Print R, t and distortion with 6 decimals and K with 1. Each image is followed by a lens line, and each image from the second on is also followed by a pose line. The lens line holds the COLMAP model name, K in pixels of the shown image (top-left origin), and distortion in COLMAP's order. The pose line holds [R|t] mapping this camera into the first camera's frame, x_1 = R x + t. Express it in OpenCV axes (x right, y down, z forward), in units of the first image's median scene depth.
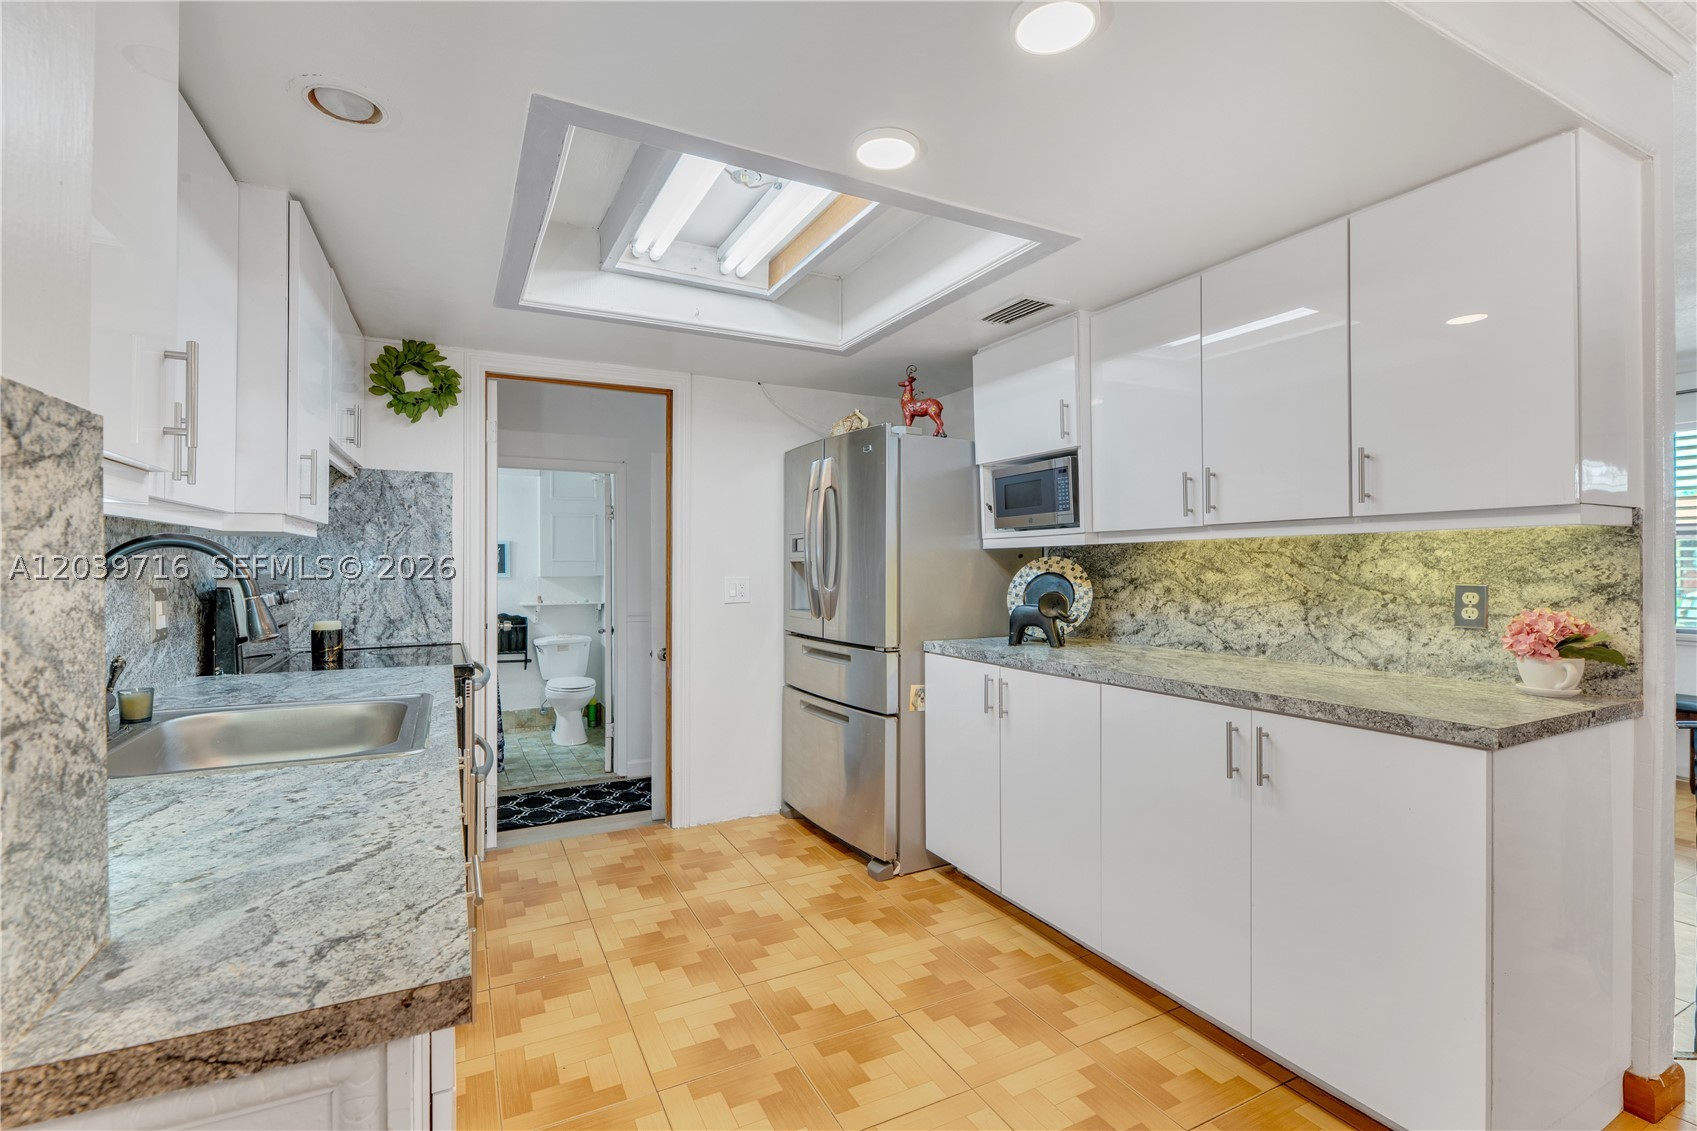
lens RADIAL K [[760.8, 0, 824.8], [0, 760.8, 566.4], [0, 0, 1]] dist [-0.001303, -0.001764]
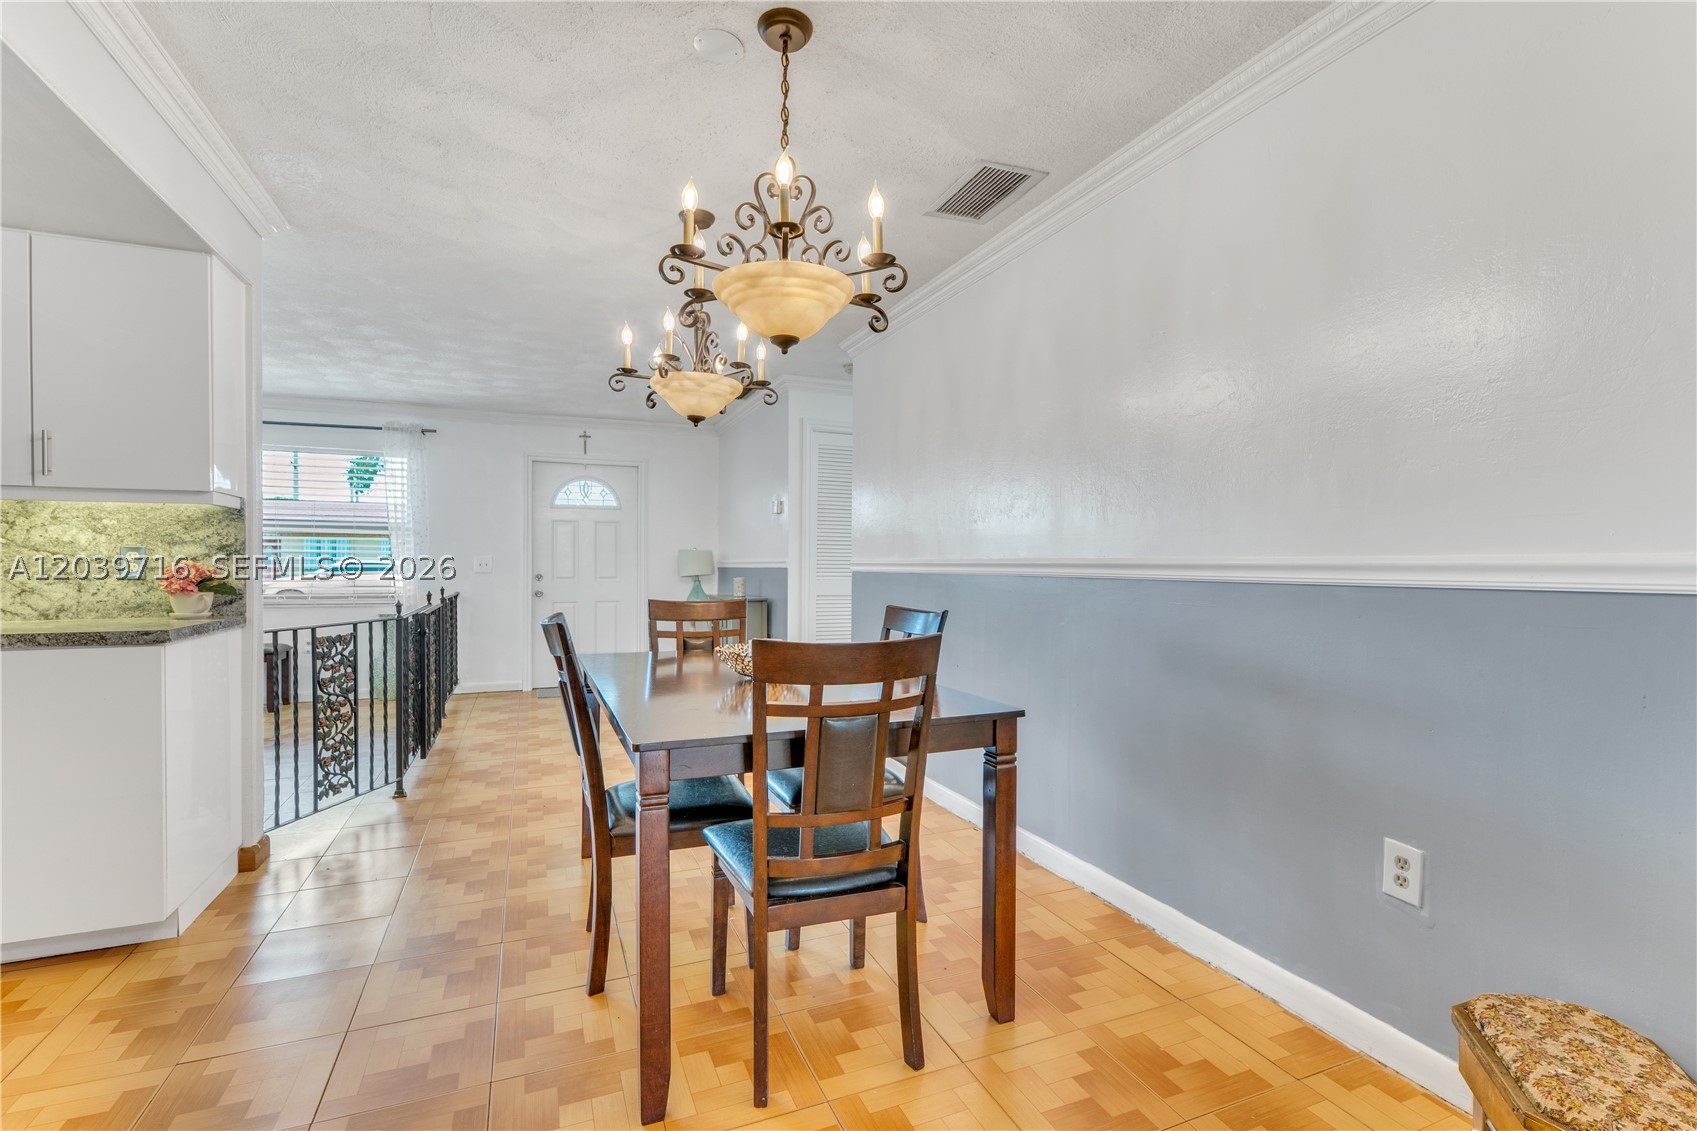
lens RADIAL K [[760.8, 0, 862.6], [0, 760.8, 568.8], [0, 0, 1]] dist [-0.001303, -0.001764]
pose [[0.050886, -0.007564, 0.998676, -0.367096], [-0.002451, 0.999967, 0.007699, 0.044171], [-0.998701, -0.002839, 0.050865, -0.308983]]
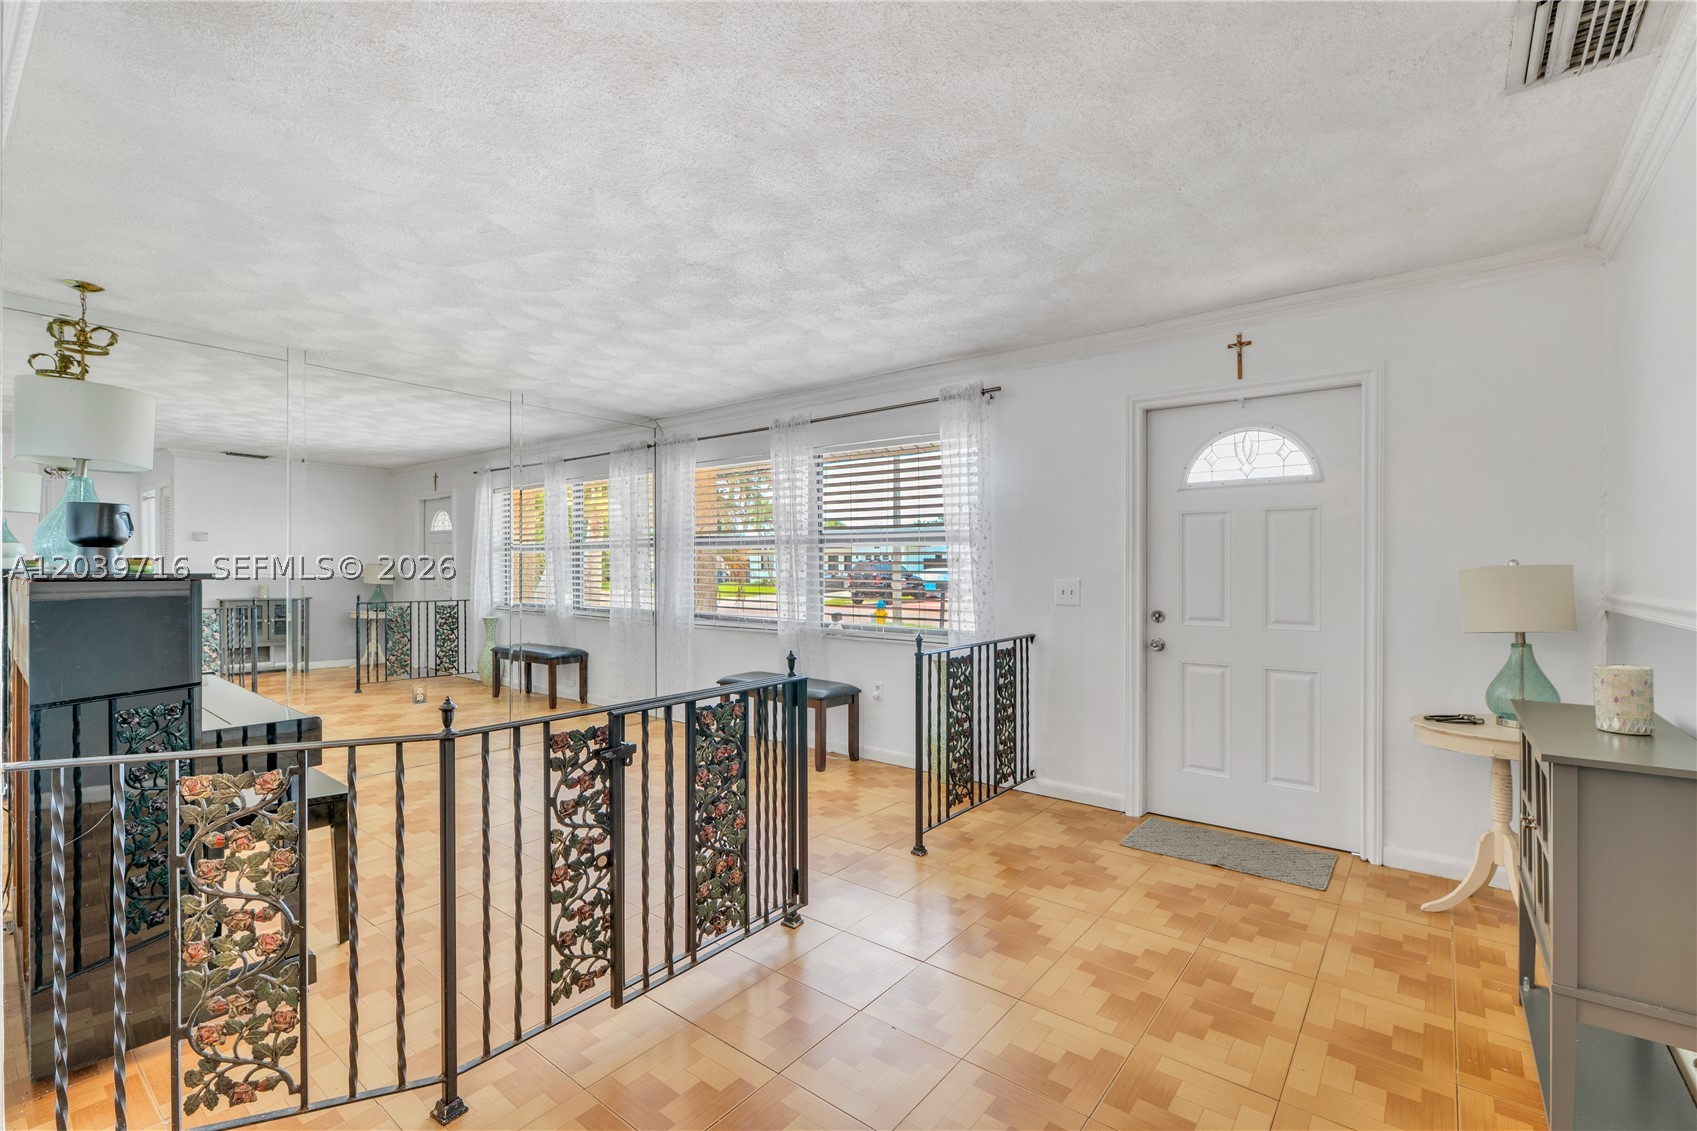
lens RADIAL K [[760.8, 0, 850.1], [0, 760.8, 571.1], [0, 0, 1]] dist [-0.001303, -0.001764]
pose [[0.904978, -0.006771, 0.425405, 1.324650], [0.003774, 0.999962, 0.007887, -0.014843], [-0.425442, -0.005533, 0.904969, -0.102277]]
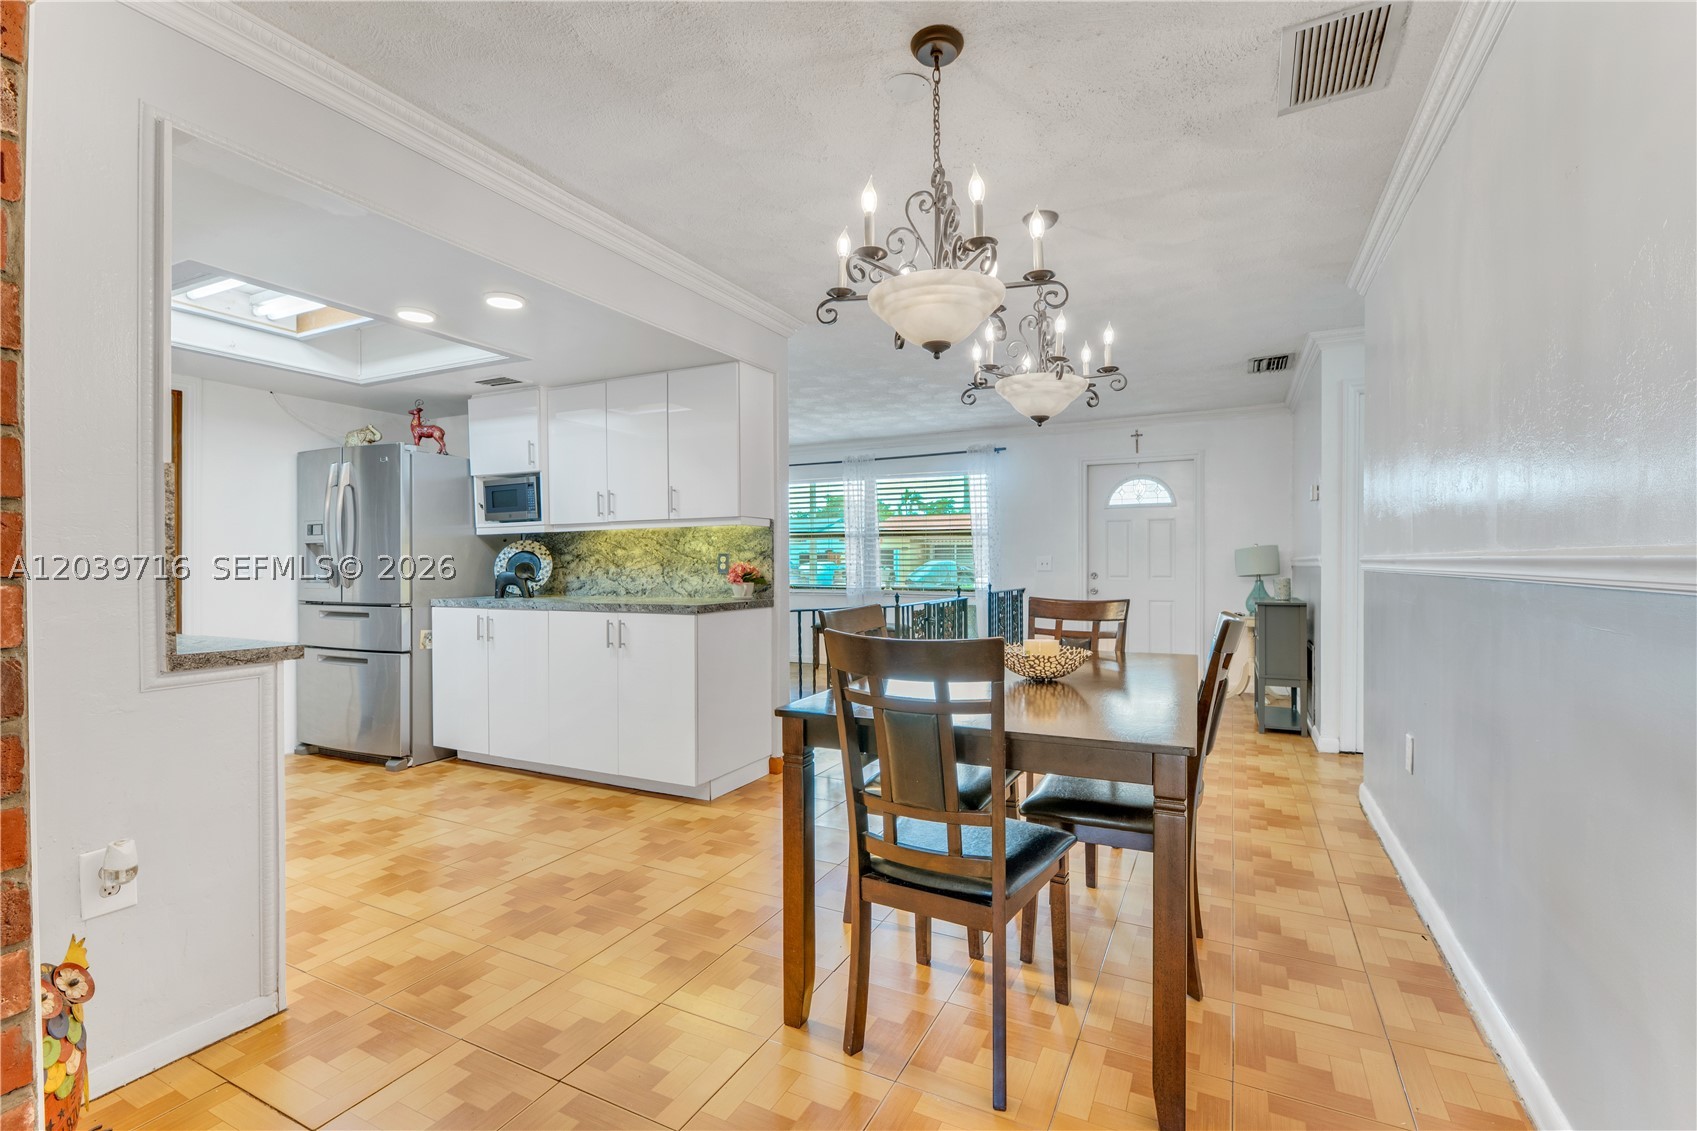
lens RADIAL K [[760.8, 0, 843.7], [0, 760.8, 563.5], [0, 0, 1]] dist [-0.001303, -0.001764]
pose [[0.798066, -0.003851, 0.602558, -0.146494], [0.003986, 0.999991, 0.001111, 0.045838], [-0.602557, 0.001515, 0.798075, -0.794189]]
